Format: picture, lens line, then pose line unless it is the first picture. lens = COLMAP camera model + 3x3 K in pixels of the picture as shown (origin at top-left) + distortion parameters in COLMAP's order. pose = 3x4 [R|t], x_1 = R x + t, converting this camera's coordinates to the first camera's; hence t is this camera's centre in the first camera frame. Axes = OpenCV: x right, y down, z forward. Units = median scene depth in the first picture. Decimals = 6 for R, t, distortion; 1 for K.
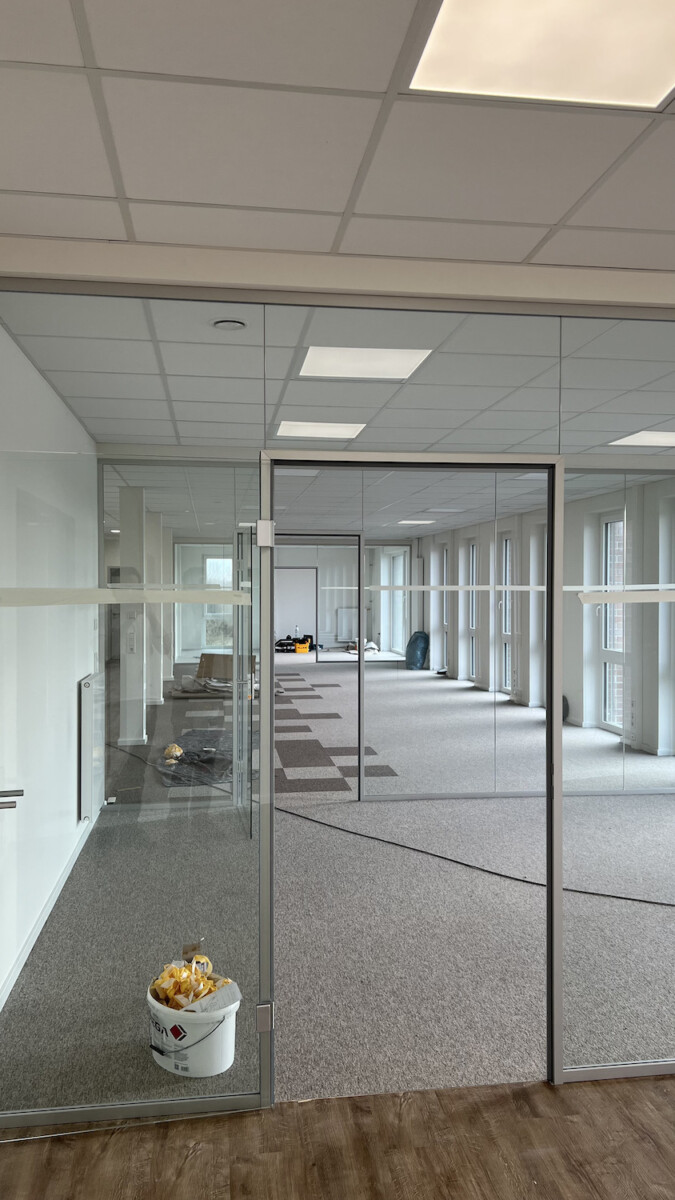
lens RADIAL K [[894.2, 0, 323.6], [0, 894.2, 597.7], [0, 0, 1]] dist [0.029670, -0.003083]
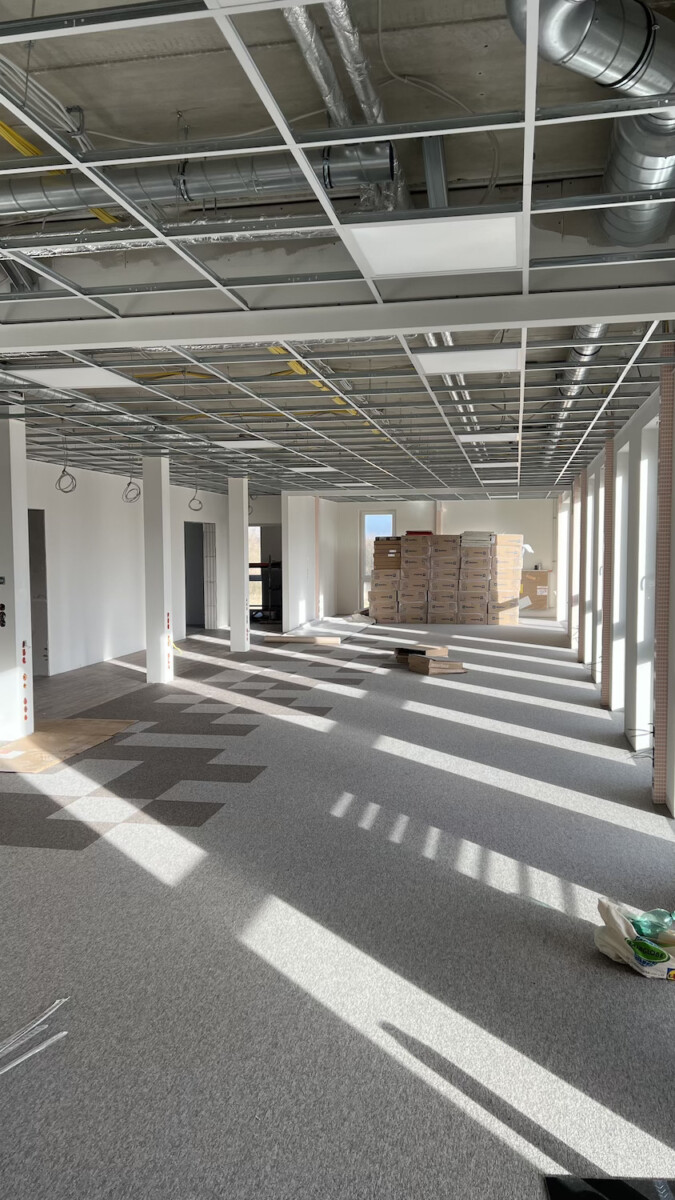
lens RADIAL K [[894.2, 0, 323.6], [0, 894.2, 597.7], [0, 0, 1]] dist [0.029670, -0.003083]
pose [[0.943918, 0.015755, -0.329803, 0.552427], [-0.000694, 0.998953, 0.045737, -0.005407], [0.330179, -0.042943, 0.942941, 0.568365]]
